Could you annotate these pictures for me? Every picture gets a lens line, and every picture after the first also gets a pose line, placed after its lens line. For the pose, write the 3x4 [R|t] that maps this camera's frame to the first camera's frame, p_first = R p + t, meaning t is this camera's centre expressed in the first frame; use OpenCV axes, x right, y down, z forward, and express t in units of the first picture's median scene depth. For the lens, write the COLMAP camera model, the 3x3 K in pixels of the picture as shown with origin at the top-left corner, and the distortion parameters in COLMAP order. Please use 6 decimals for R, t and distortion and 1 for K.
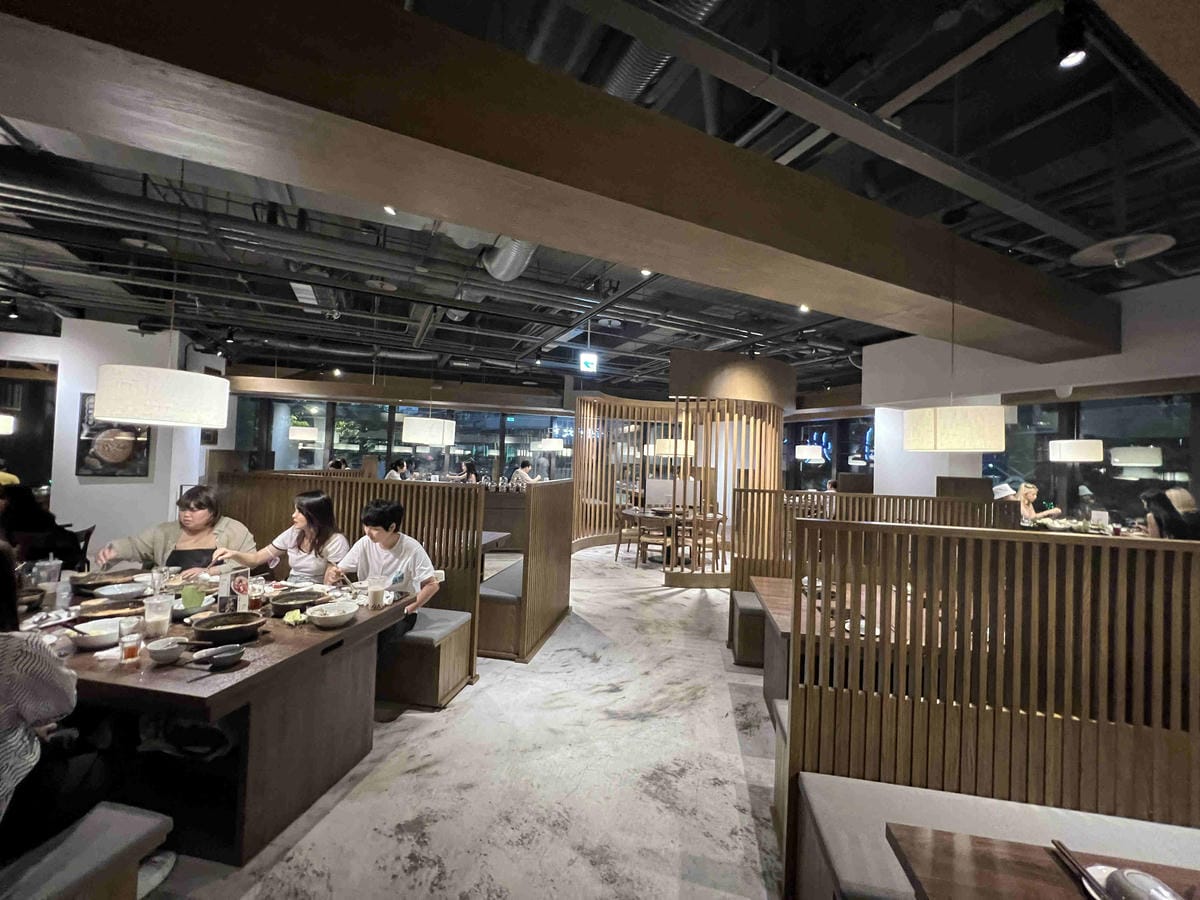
lens RADIAL K [[487.7, 0, 600.0], [0, 487.7, 450.0], [0, 0, 1]] dist [0.001341, 0.000421]
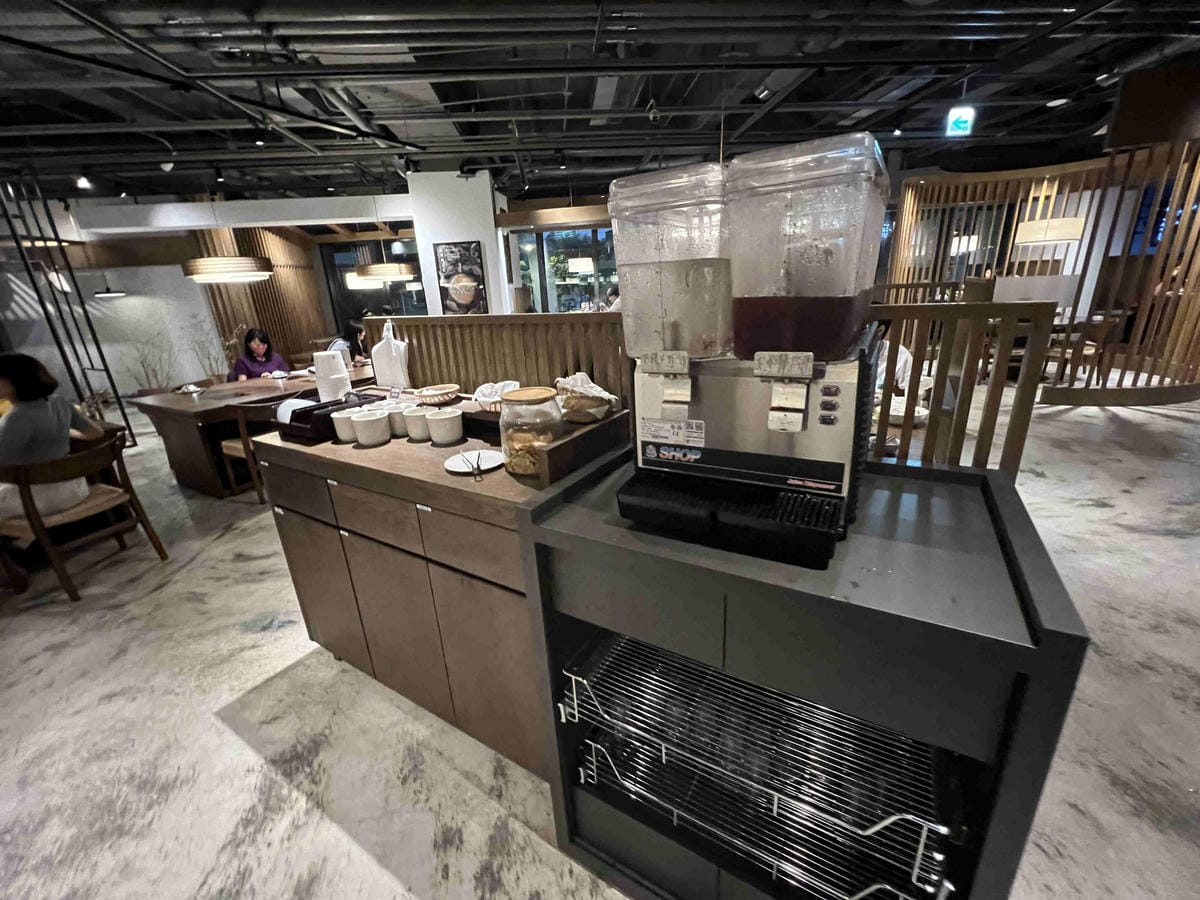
lens RADIAL K [[487.7, 0, 600.0], [0, 487.7, 450.0], [0, 0, 1]] dist [0.001341, 0.000421]
pose [[0.933462, 0.032148, -0.357232, -0.258957], [0.090439, 0.942697, 0.321158, 0.009186], [0.347086, -0.332097, 0.877065, -0.044507]]
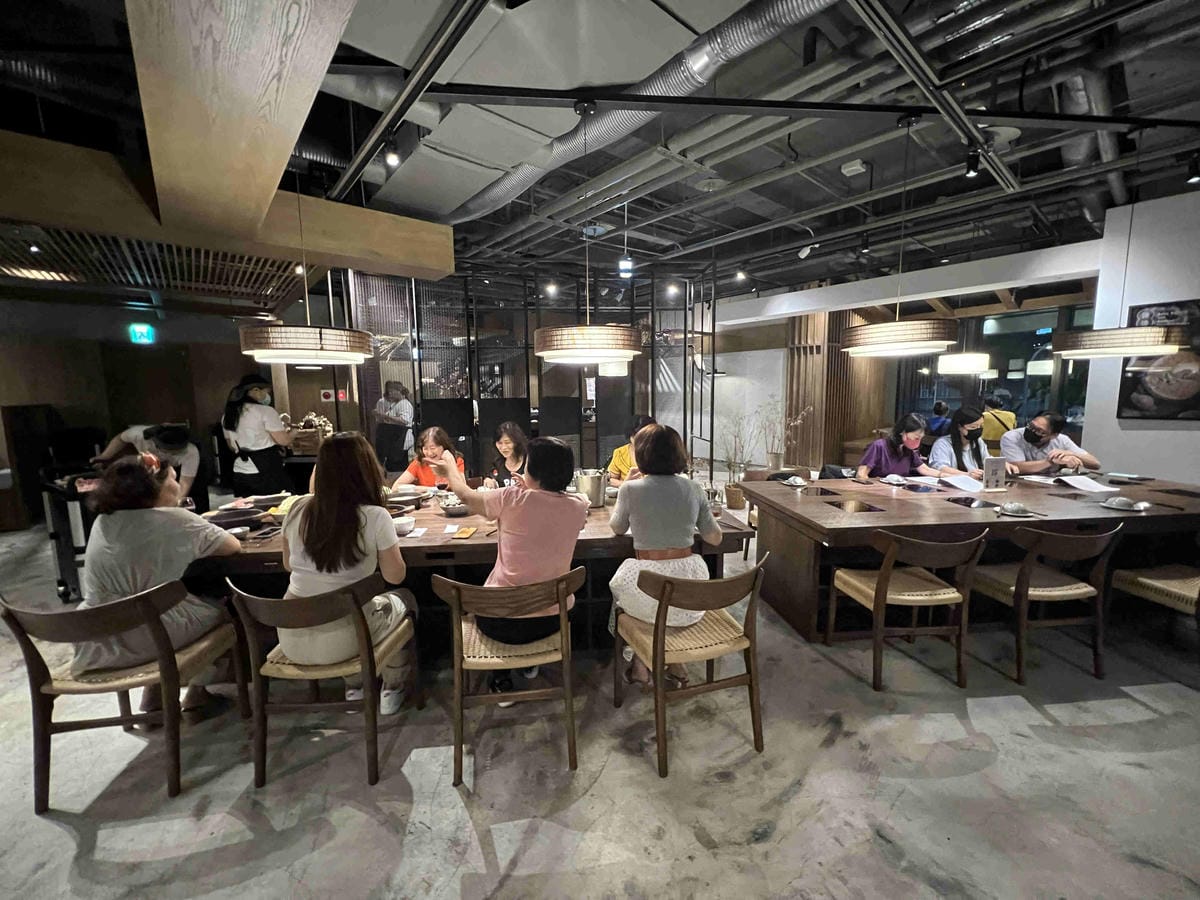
lens RADIAL K [[487.7, 0, 600.0], [0, 487.7, 450.0], [0, 0, 1]] dist [0.001341, 0.000421]
pose [[0.261980, 0.078228, -0.961898, -0.539969], [0.039329, 0.995016, 0.091633, 0.000255], [0.964272, -0.061837, 0.257598, 0.017715]]
